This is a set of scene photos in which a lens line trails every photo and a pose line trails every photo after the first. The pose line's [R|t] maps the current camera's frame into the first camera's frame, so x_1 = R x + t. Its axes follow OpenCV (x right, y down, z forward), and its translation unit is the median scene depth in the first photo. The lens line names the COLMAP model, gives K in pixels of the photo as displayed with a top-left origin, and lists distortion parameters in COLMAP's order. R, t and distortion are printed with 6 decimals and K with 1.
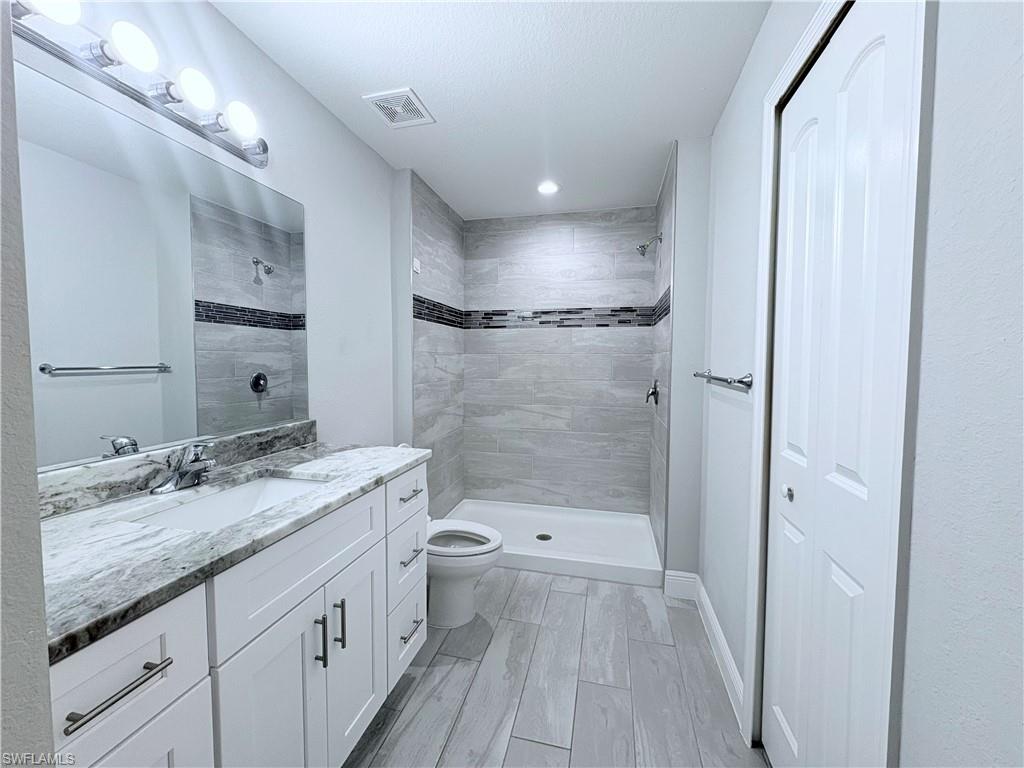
lens RADIAL K [[405.7, 0, 512.3], [0, 405.7, 383.1], [0, 0, 1]] dist [-0.002417, 0.001146]
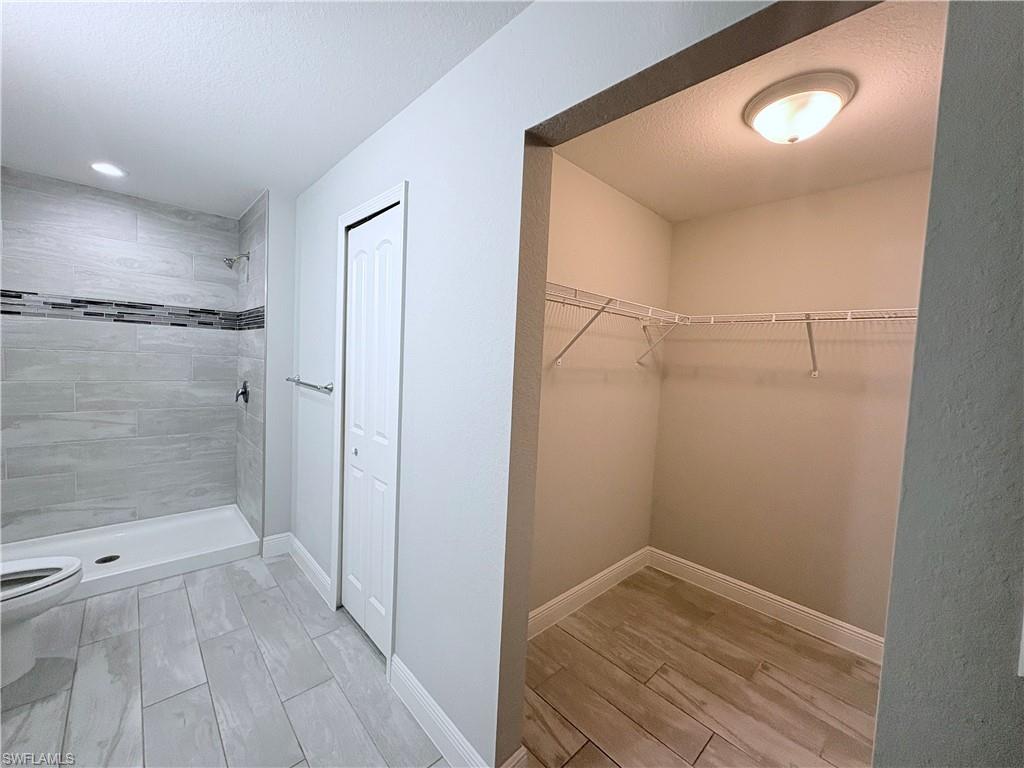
lens RADIAL K [[405.7, 0, 514.4], [0, 405.7, 381.4], [0, 0, 1]] dist [-0.002417, 0.001146]
pose [[0.540106, -0.024602, 0.841237, -0.207478], [-0.000087, 0.999571, 0.029288, -0.043091], [-0.841597, -0.015892, 0.539872, -0.263453]]
